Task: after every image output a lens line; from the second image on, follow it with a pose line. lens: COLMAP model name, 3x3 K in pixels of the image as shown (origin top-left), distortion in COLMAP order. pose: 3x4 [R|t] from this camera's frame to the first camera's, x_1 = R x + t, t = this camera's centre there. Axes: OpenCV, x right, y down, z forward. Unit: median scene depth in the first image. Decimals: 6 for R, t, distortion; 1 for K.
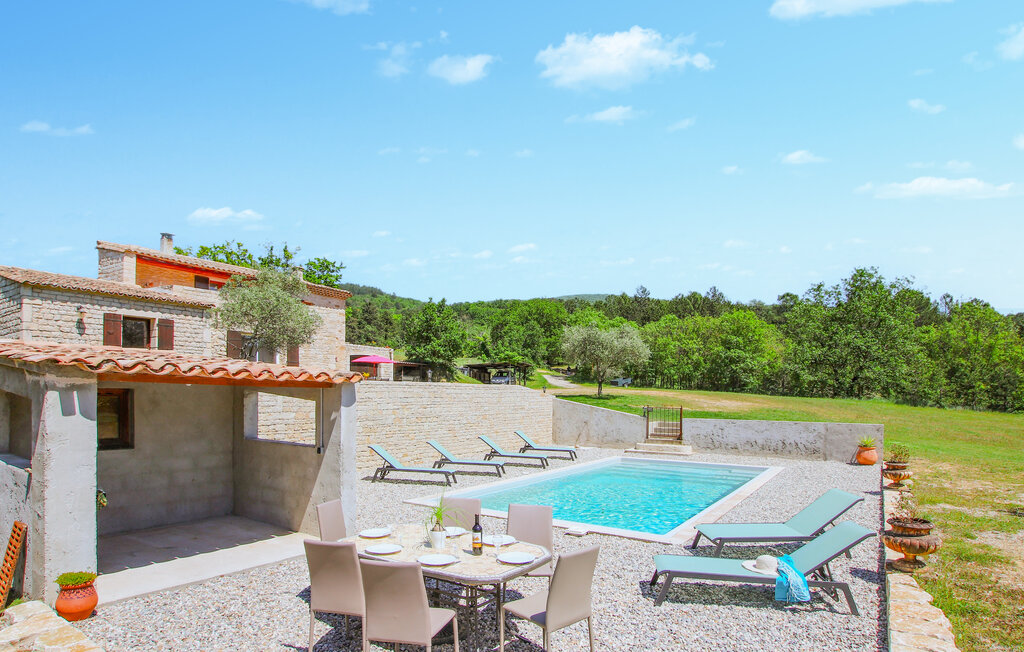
lens RADIAL K [[572.5, 0, 512.0], [0, 572.5, 326.0], [0, 0, 1]] dist [-0.001445, -0.000190]
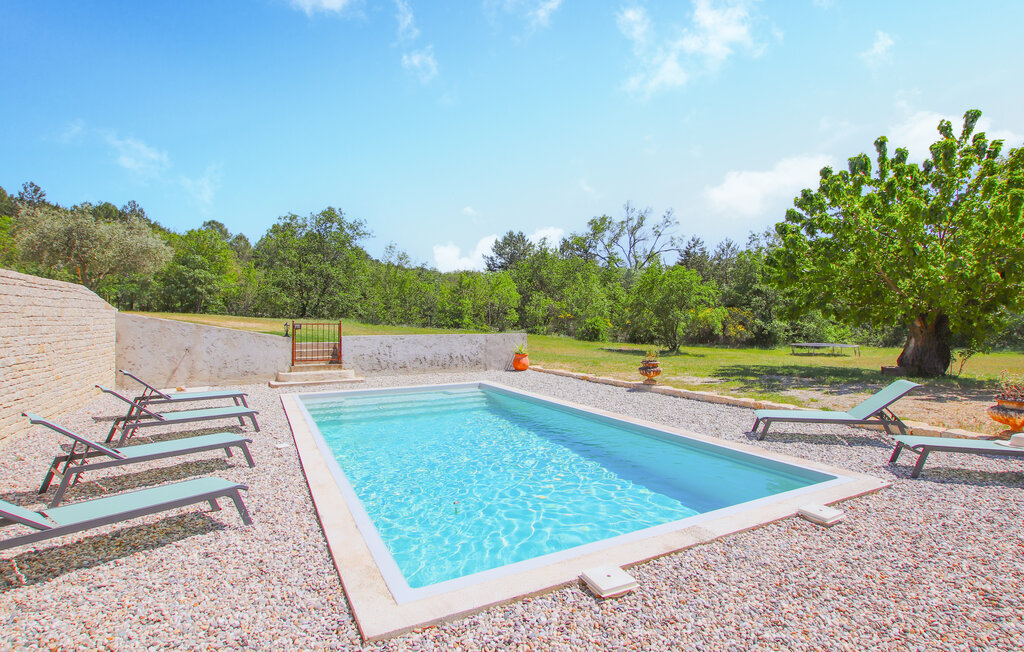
lens RADIAL K [[492.1, 0, 510.1], [0, 492.1, 305.8], [0, 0, 1]] dist [-0.025119, 0.000211]
pose [[0.484704, 0.015911, 0.874534, -0.189282], [-0.097399, 0.994598, 0.035888, 0.071726], [-0.869238, -0.102574, 0.483635, 0.472824]]
